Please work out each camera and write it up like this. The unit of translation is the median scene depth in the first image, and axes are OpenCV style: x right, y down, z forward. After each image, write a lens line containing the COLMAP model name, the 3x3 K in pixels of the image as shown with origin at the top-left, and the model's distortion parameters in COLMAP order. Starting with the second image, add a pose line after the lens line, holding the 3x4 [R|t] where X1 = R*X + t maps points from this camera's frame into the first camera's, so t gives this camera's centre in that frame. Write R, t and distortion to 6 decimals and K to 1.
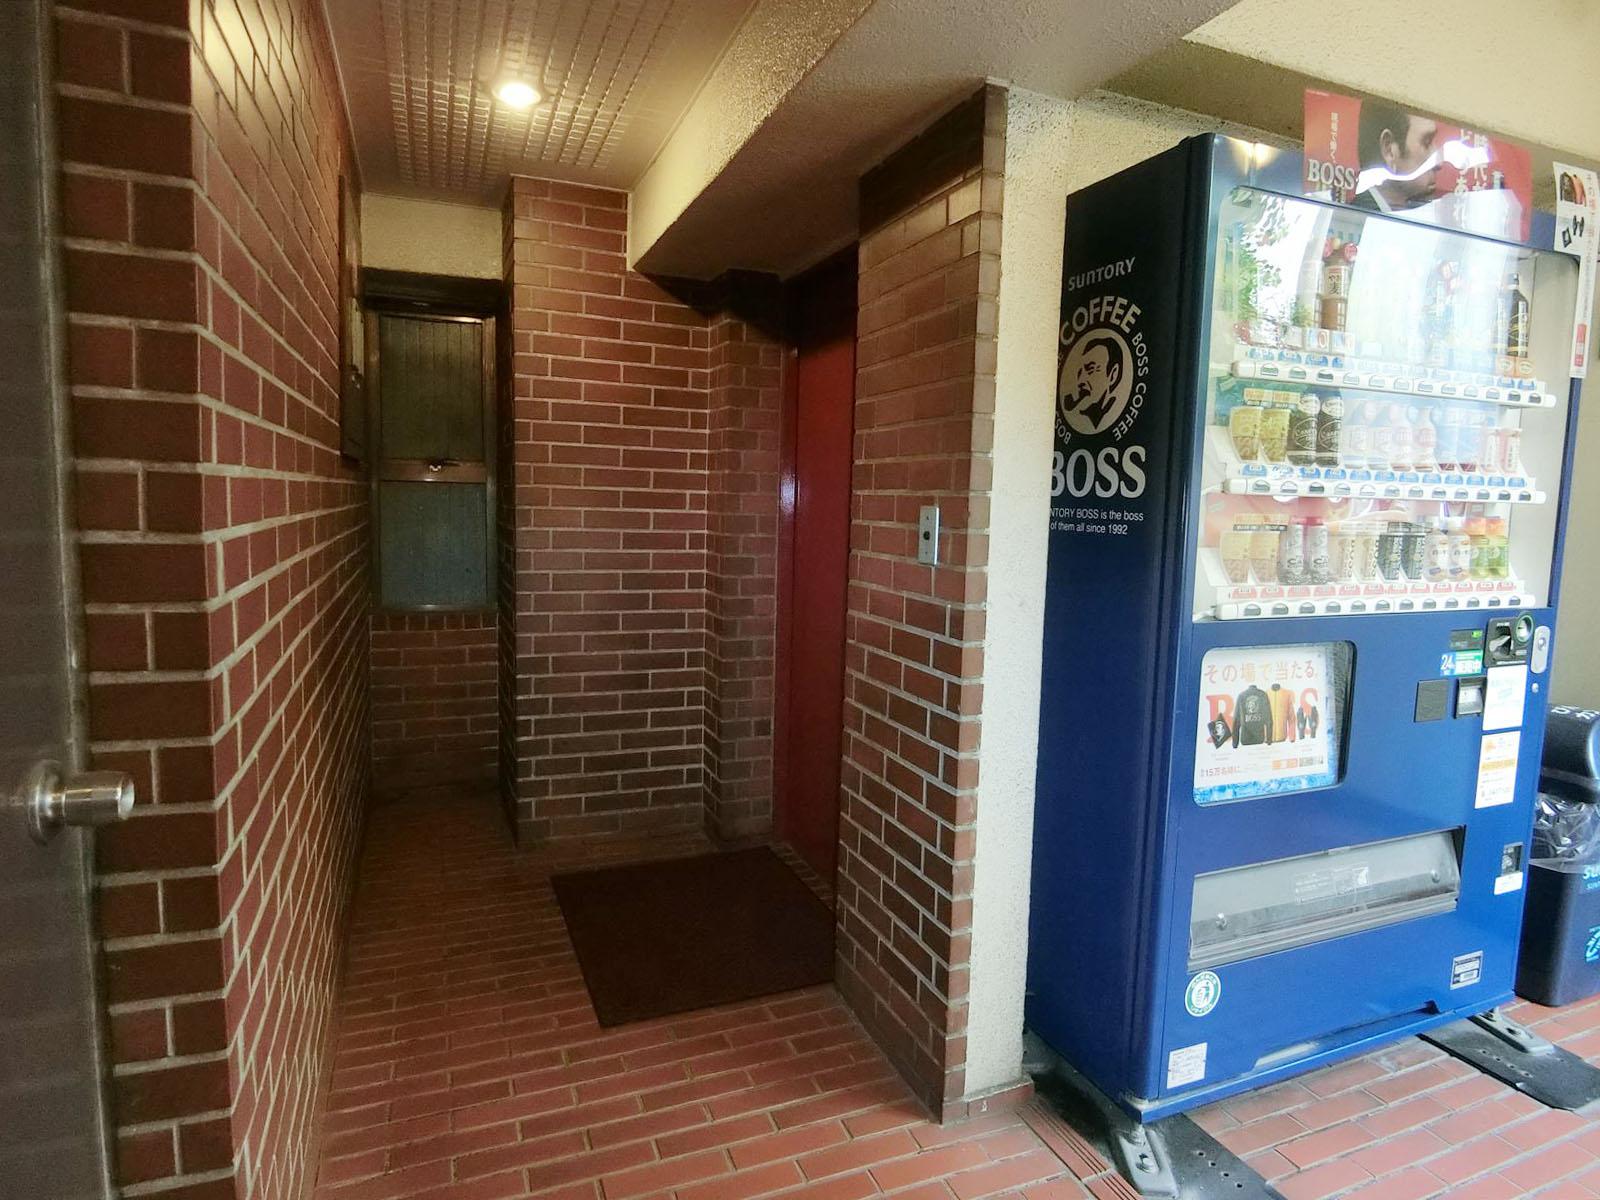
lens RADIAL K [[925.5, 0, 800.0], [0, 925.5, 600.0], [0, 0, 1]] dist [-0.014910, 0.000709]
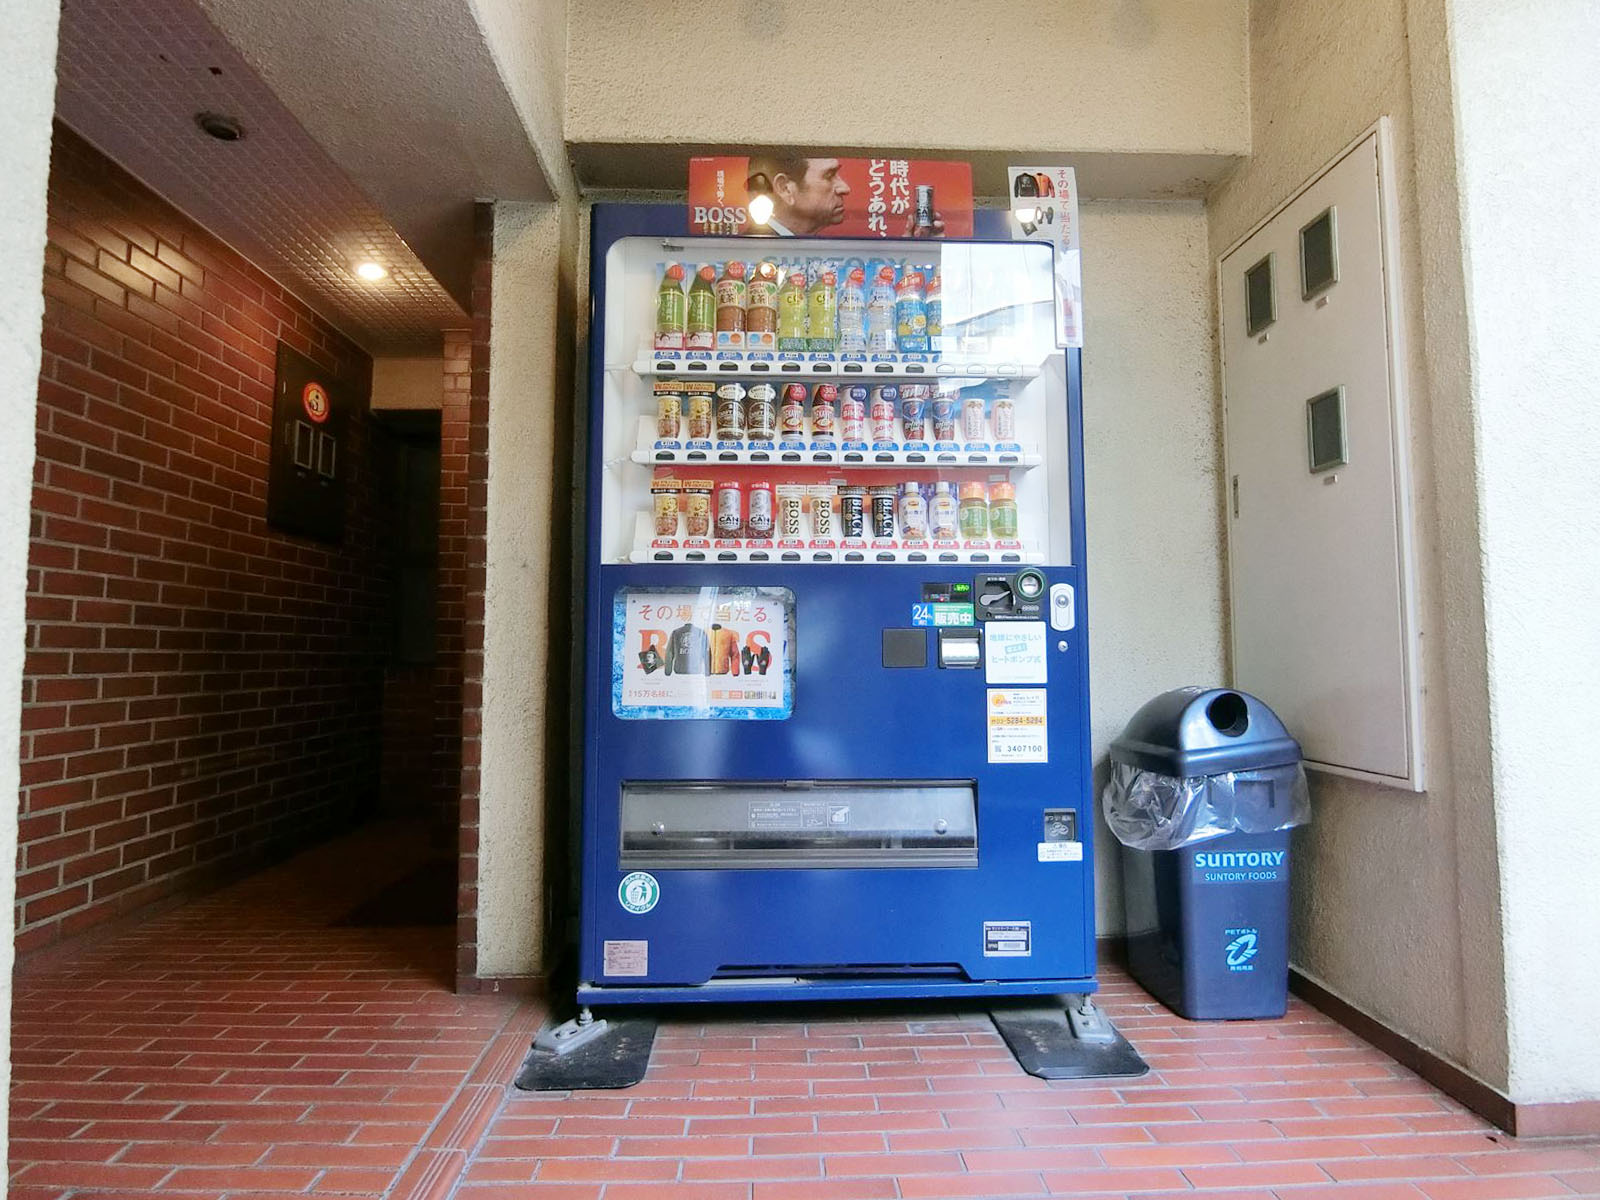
lens RADIAL K [[925.5, 0, 800.0], [0, 925.5, 600.0], [0, 0, 1]] dist [-0.014910, 0.000709]
pose [[0.934458, -0.045510, -0.353152, 0.999533], [-0.019062, 0.983983, -0.177243, 0.258481], [0.355562, 0.172358, 0.918623, -0.041021]]
